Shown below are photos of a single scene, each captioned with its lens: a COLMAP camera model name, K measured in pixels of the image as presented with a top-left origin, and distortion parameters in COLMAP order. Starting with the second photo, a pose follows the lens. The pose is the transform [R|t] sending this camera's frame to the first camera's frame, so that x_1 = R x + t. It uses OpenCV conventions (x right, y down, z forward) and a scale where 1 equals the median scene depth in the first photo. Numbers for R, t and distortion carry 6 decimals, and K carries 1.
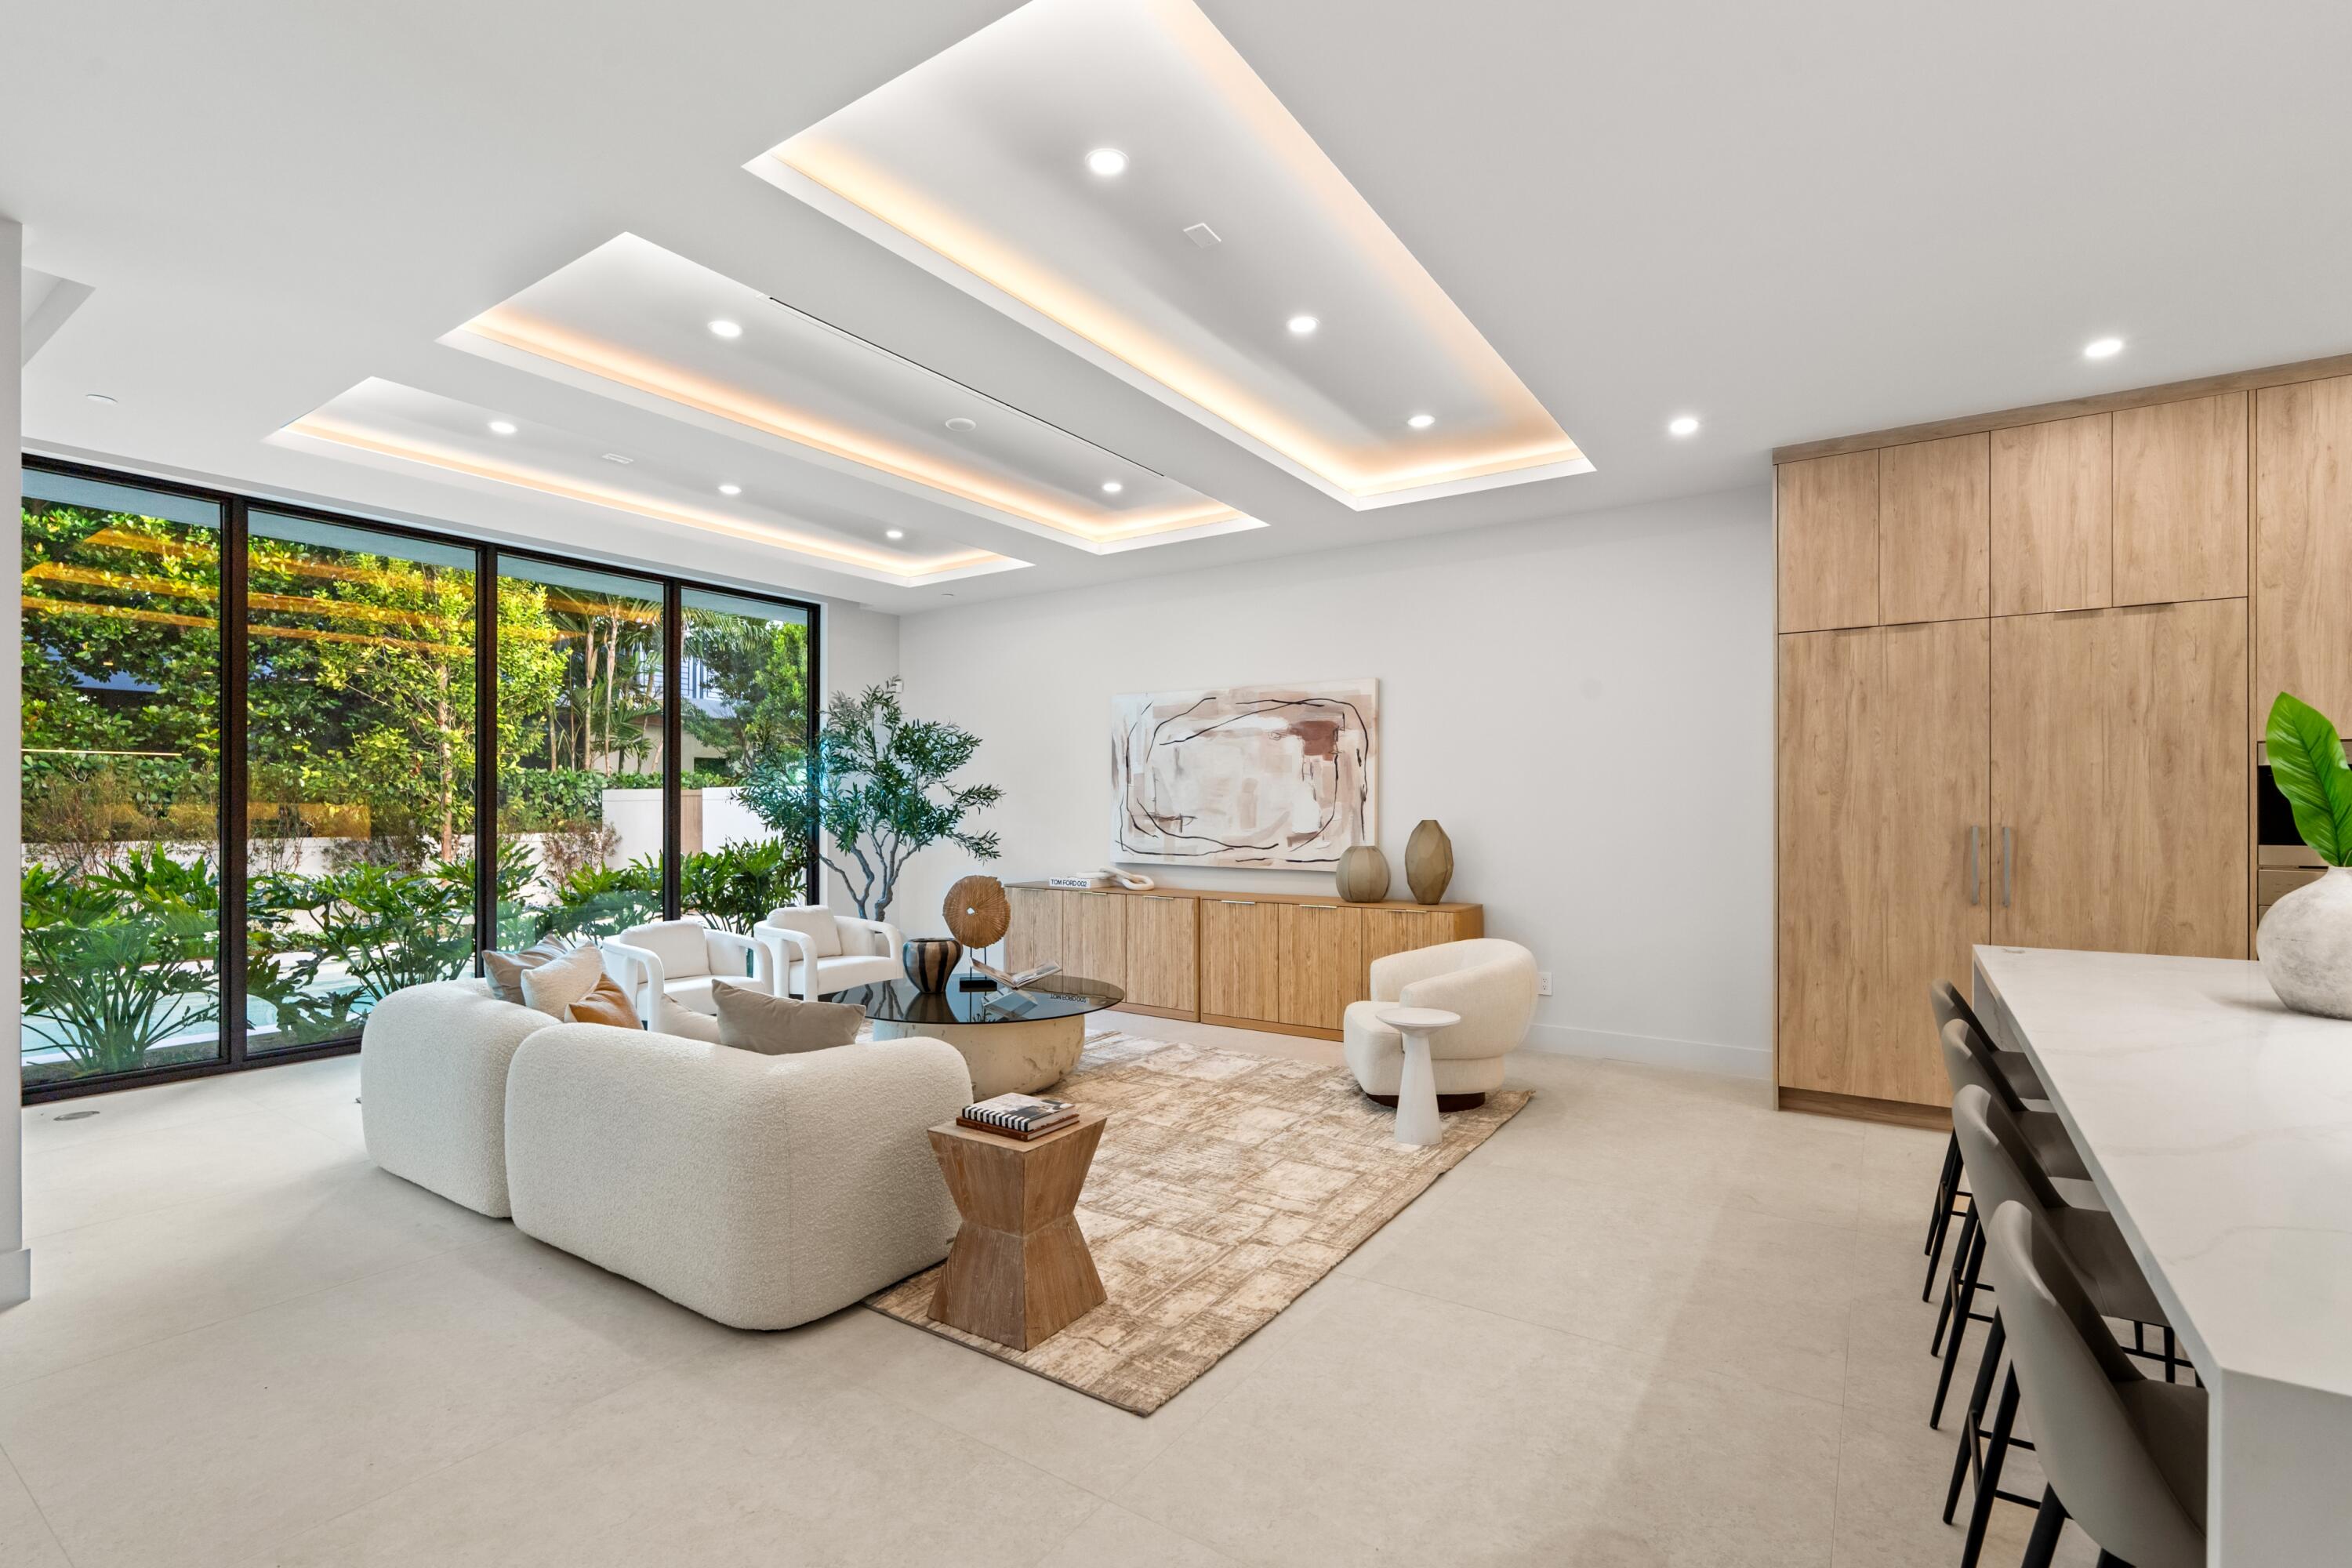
lens RADIAL K [[1063.9, 0, 1180.6], [0, 1063.9, 807.3], [0, 0, 1]] dist [-0.004537, 0.001516]
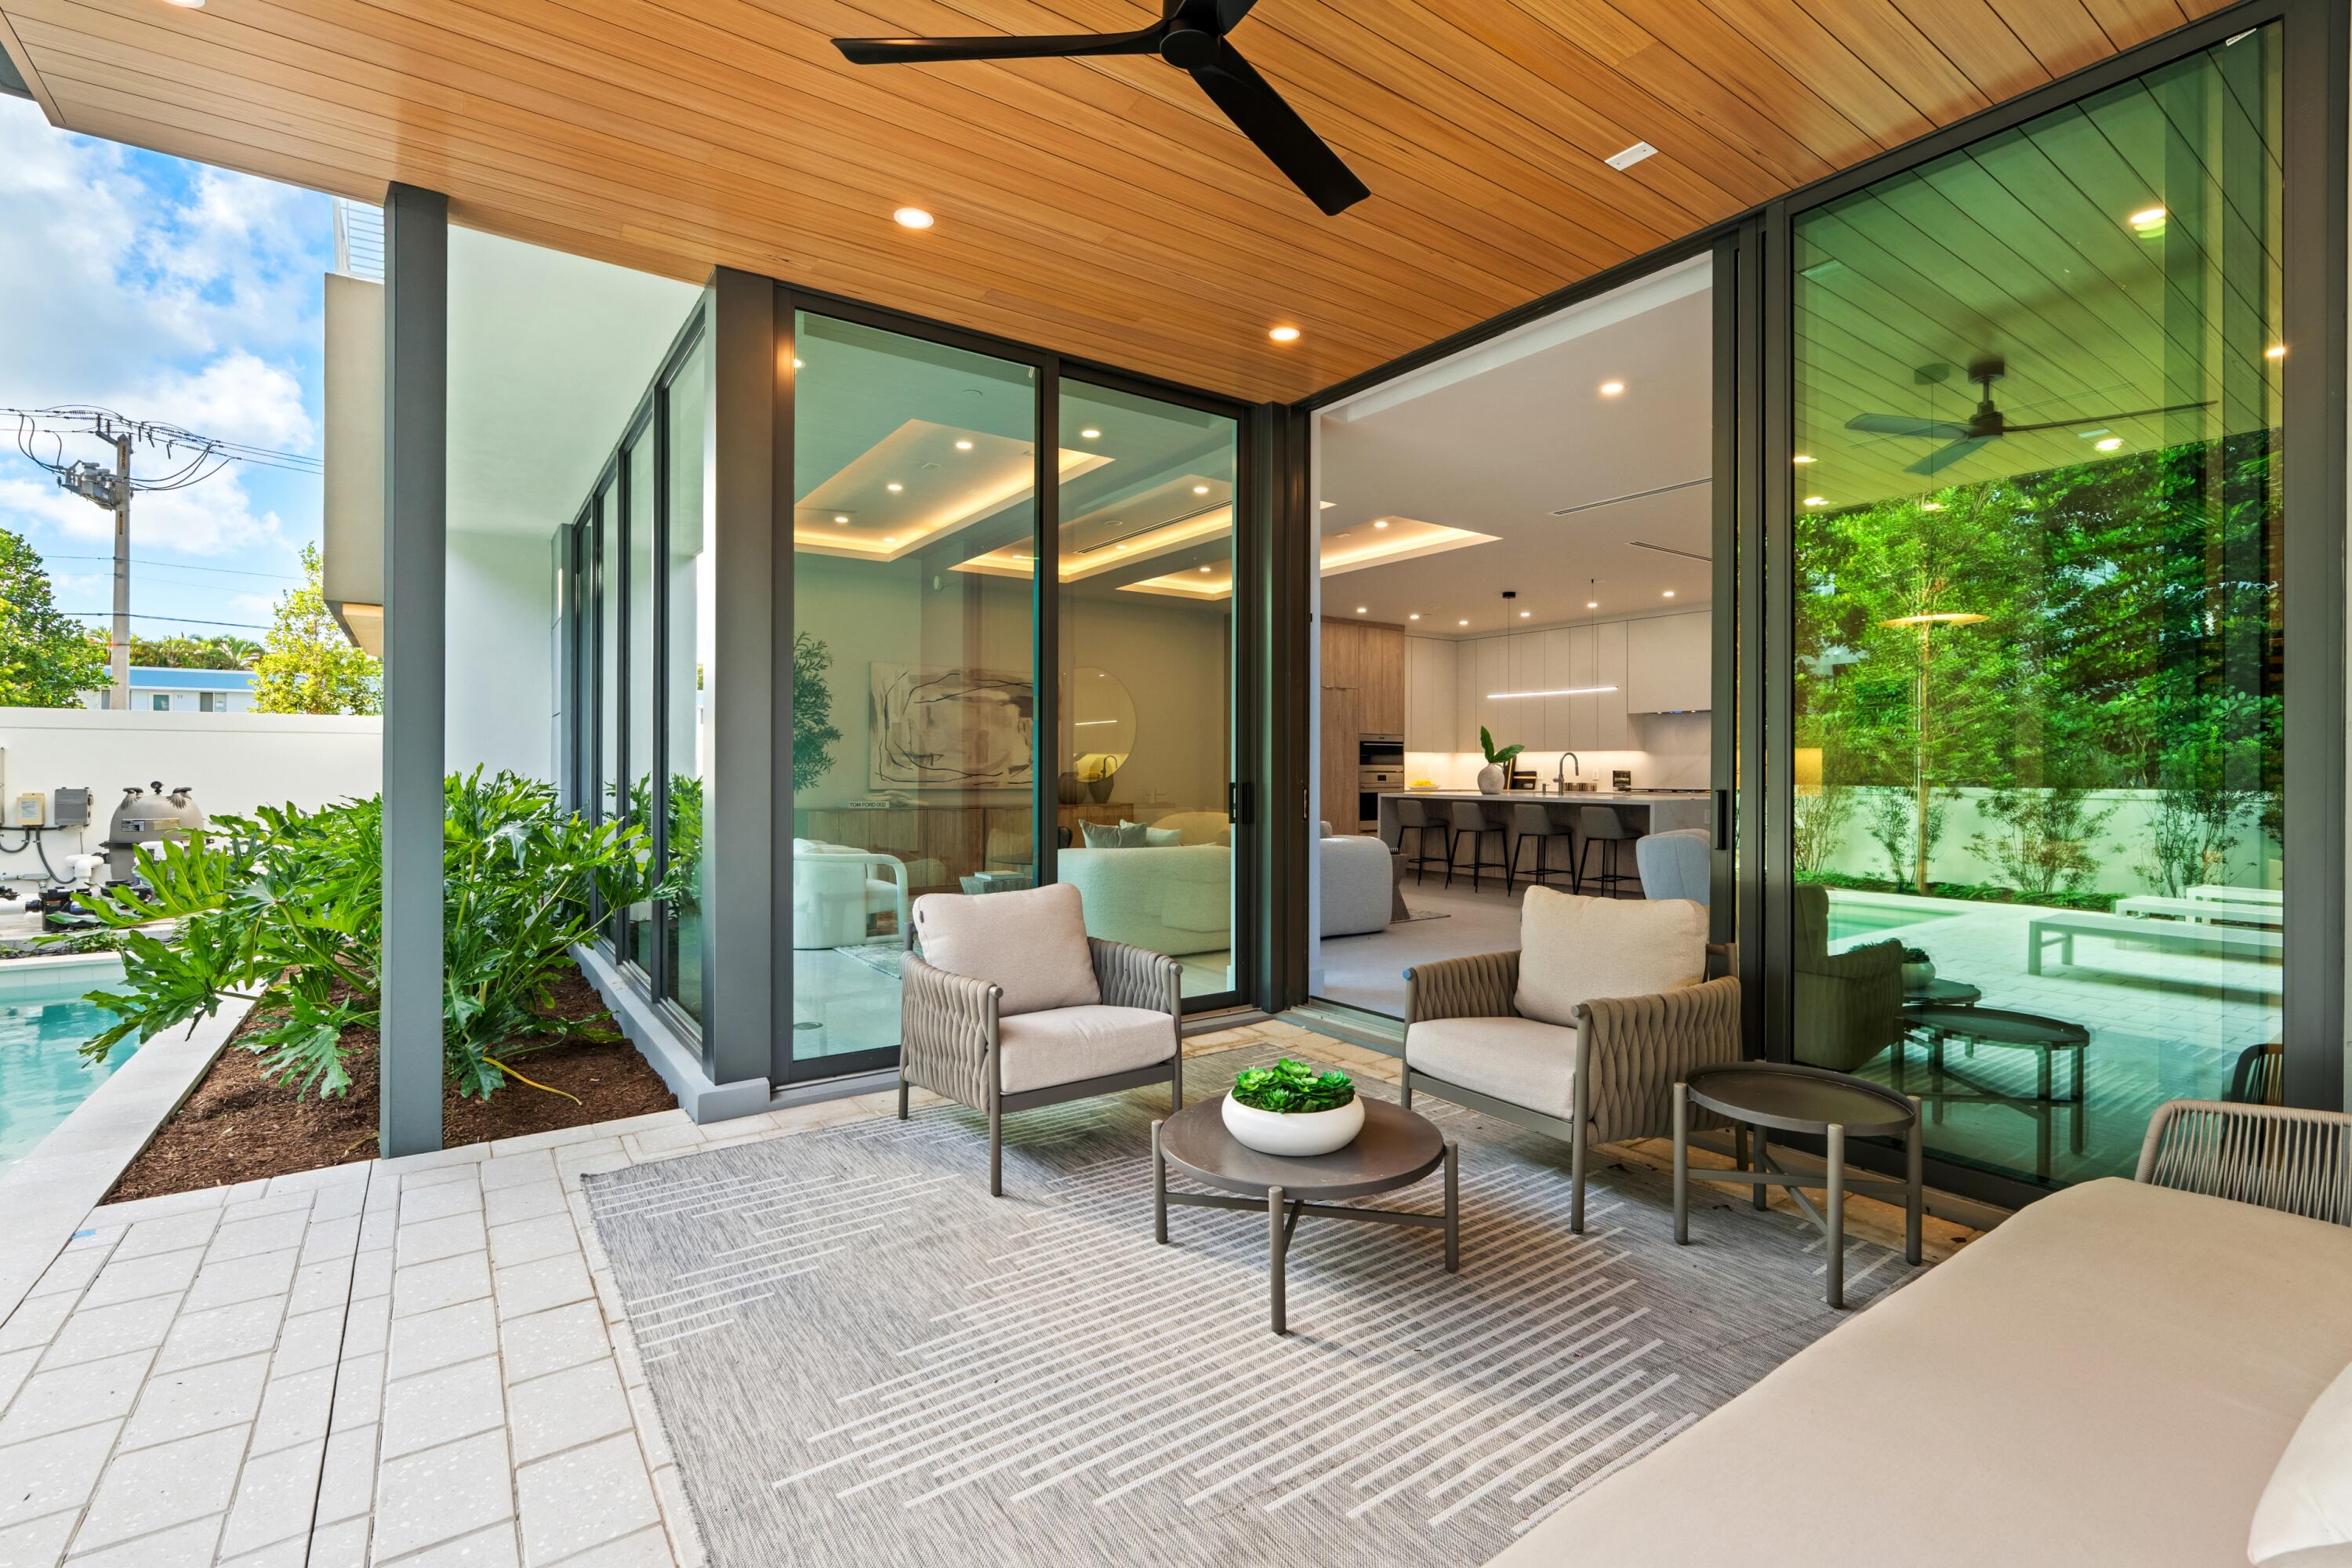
lens RADIAL K [[1063.9, 0, 1165.5], [0, 1063.9, 775.2], [0, 0, 1]] dist [-0.004537, 0.001516]
pose [[0.360881, -0.003636, 0.932605, -1.591129], [-0.003614, 0.999979, 0.005297, 0.036166], [-0.932605, -0.005282, 0.360860, 0.261289]]
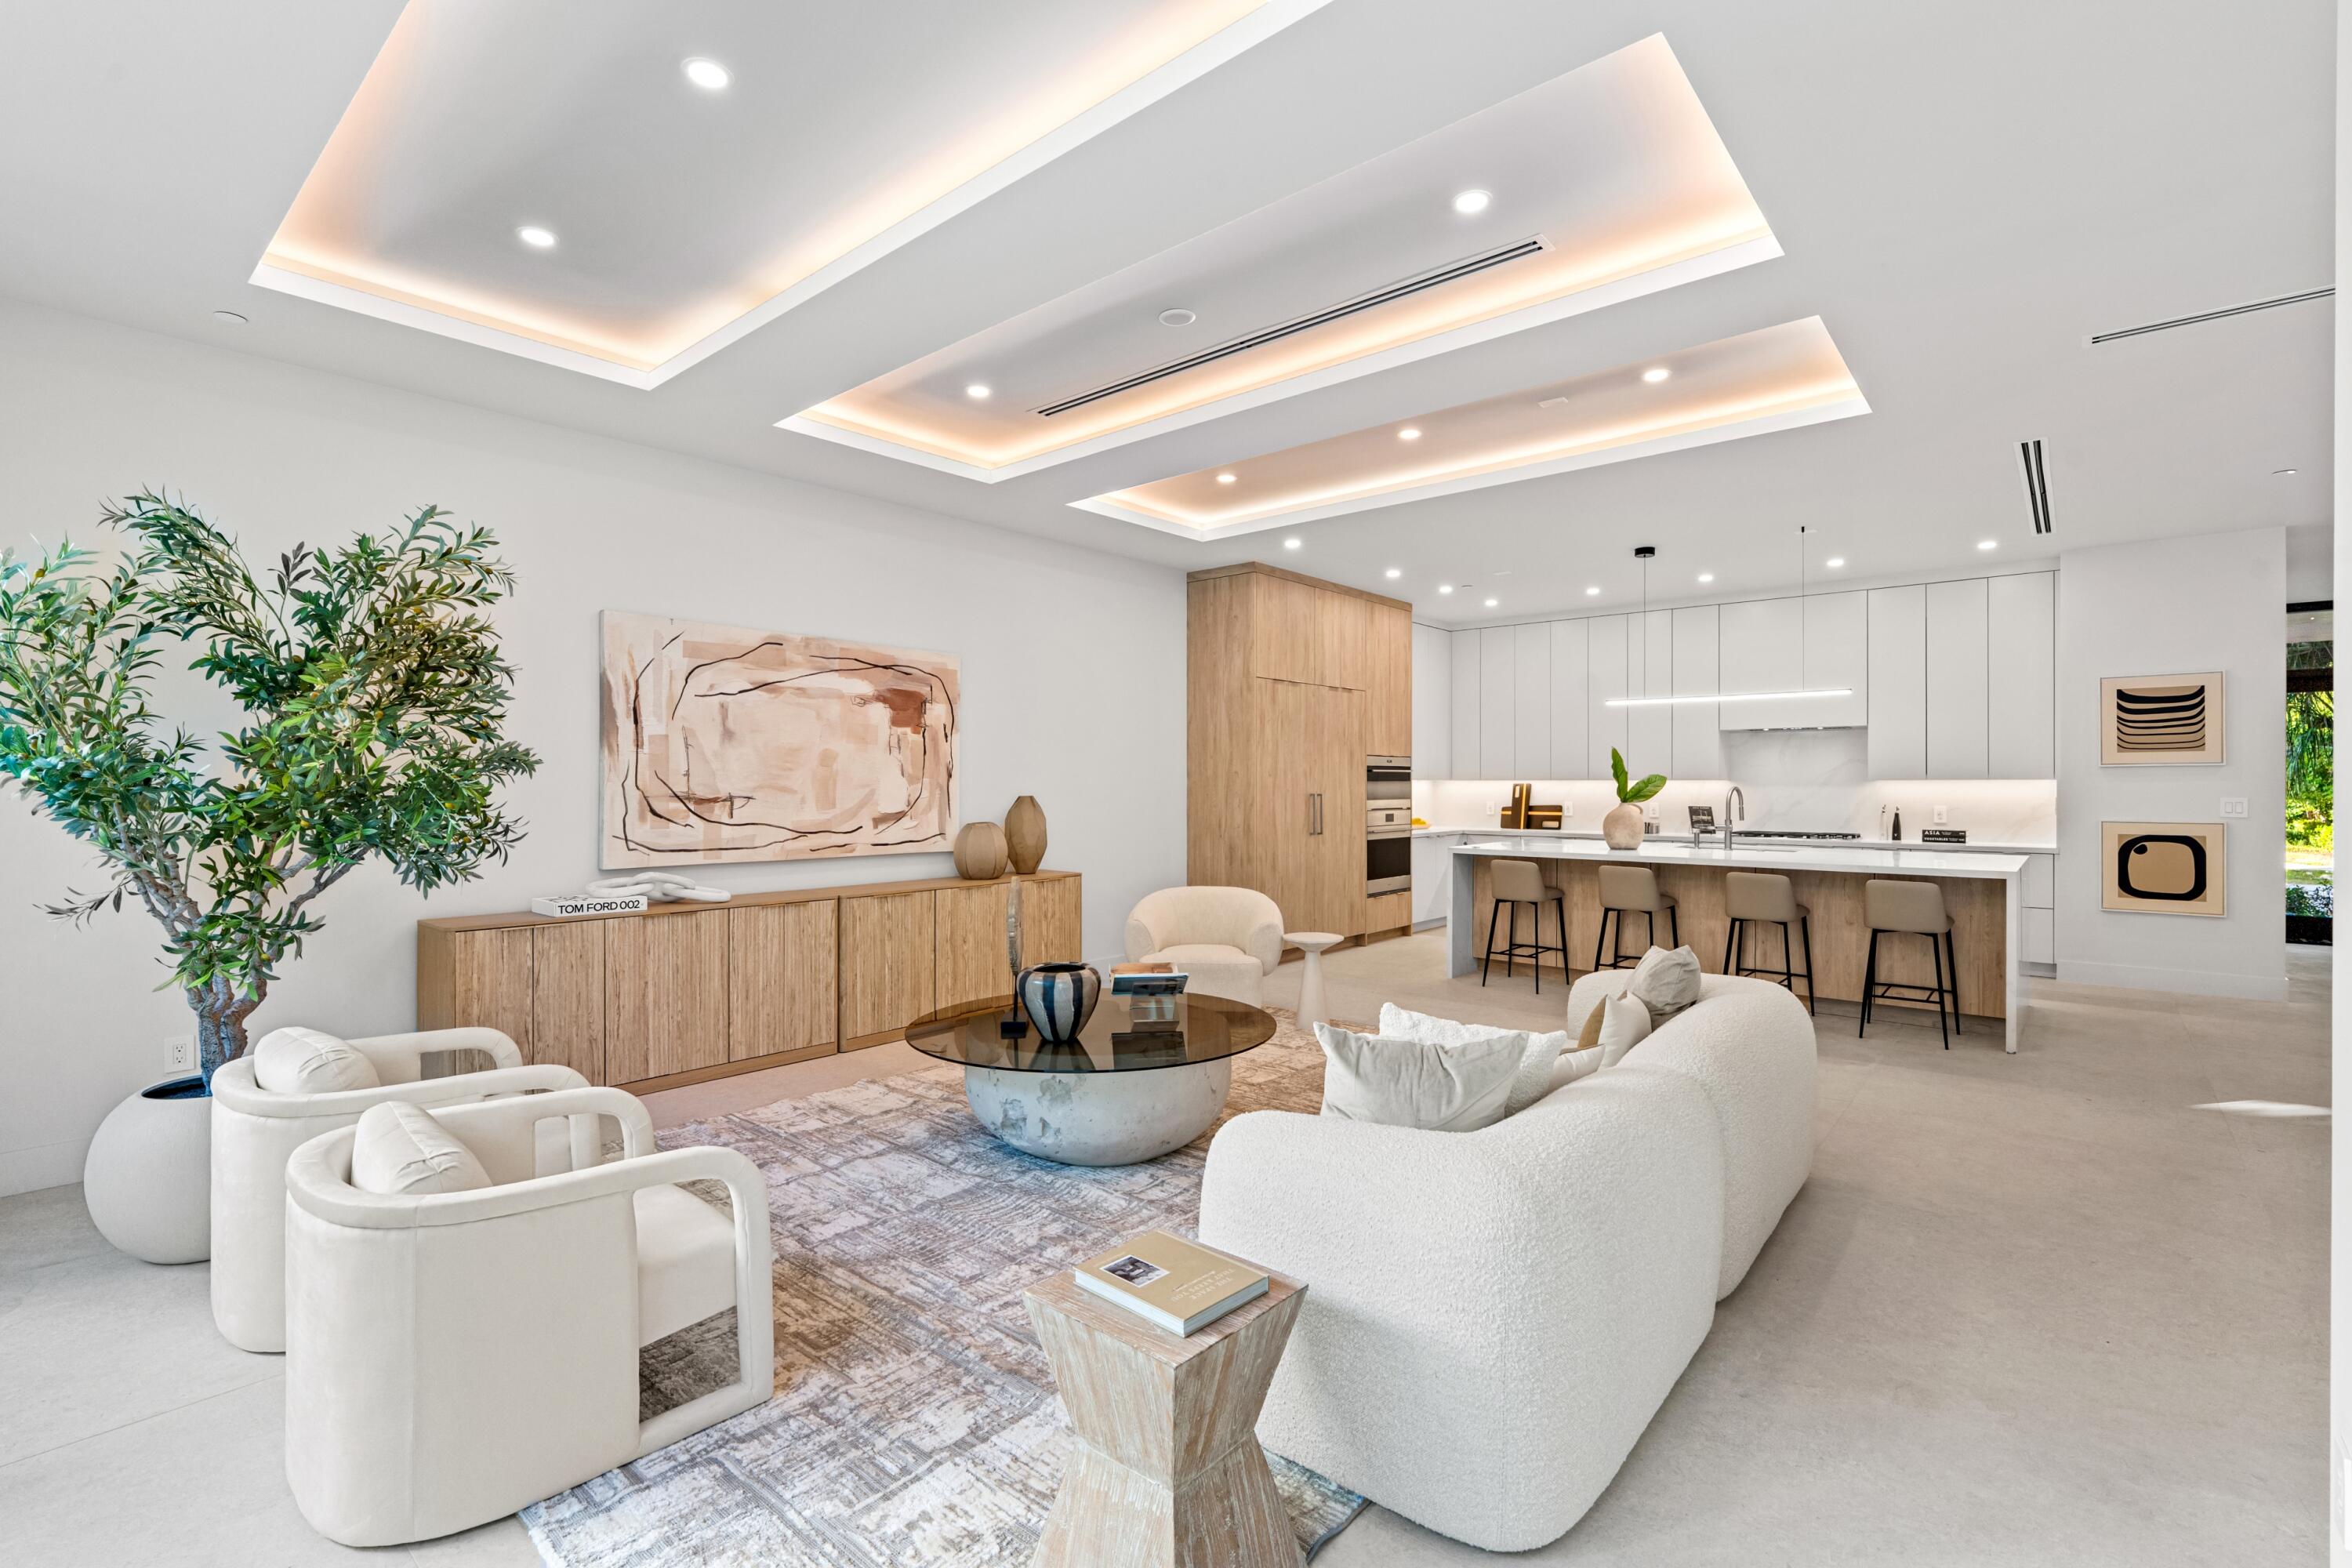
lens RADIAL K [[1063.9, 0, 1173.9], [0, 1063.9, 785.2], [0, 0, 1]] dist [-0.004537, 0.001516]
pose [[0.118350, -0.002353, 0.992969, -0.911625], [-0.000516, 0.999997, 0.002431, -0.001670], [-0.992972, -0.000800, 0.118349, 0.801992]]
